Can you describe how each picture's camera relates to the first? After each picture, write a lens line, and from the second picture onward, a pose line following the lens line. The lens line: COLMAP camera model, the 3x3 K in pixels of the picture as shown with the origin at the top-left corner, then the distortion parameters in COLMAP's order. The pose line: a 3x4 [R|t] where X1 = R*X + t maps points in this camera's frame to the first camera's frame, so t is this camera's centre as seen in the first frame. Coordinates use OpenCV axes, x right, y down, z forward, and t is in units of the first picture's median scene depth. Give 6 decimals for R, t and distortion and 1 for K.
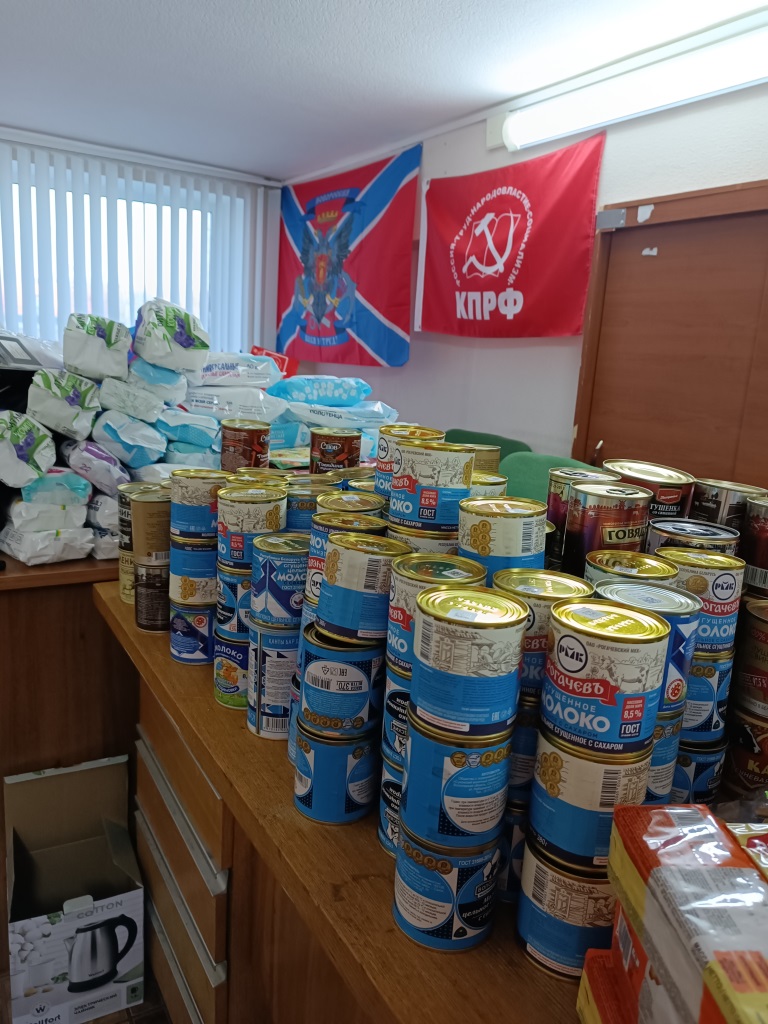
lens RADIAL K [[739.2, 0, 379.5], [0, 739.2, 508.7], [0, 0, 1]] dist [0.022479, -0.018873]
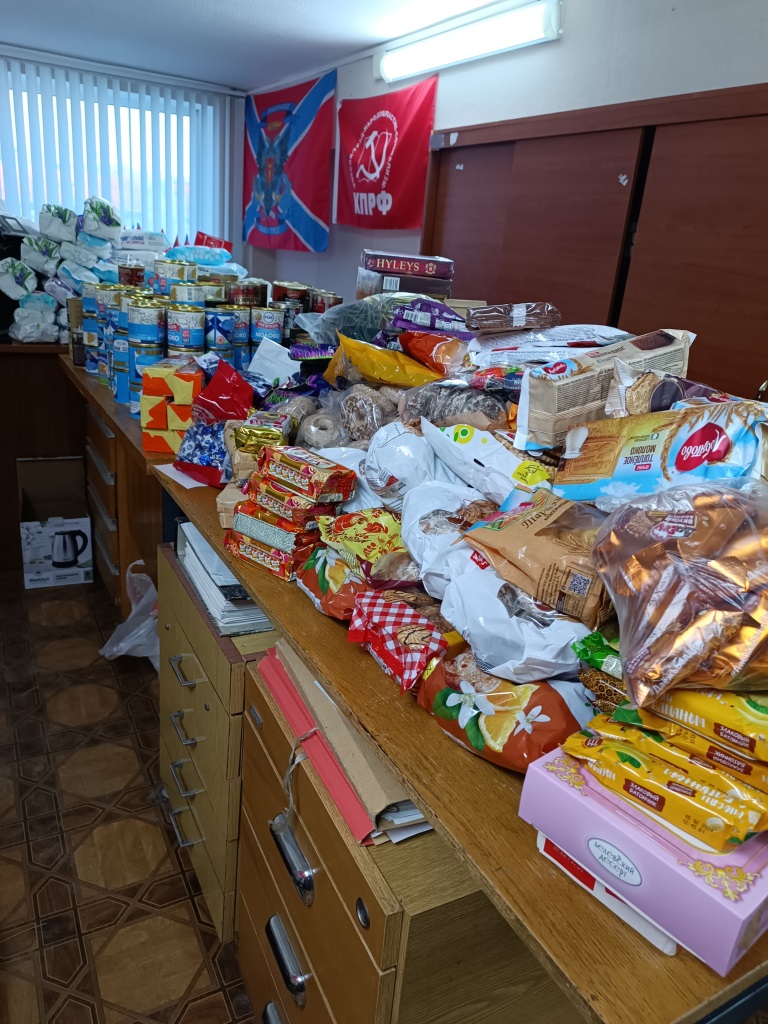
lens RADIAL K [[739.2, 0, 384.0], [0, 739.2, 510.3], [0, 0, 1]] dist [0.022479, -0.018873]
pose [[0.998881, 0.033768, -0.033112, 0.284672], [-0.029251, 0.991277, 0.128508, 0.125488], [0.037163, -0.127396, 0.991156, -0.490563]]
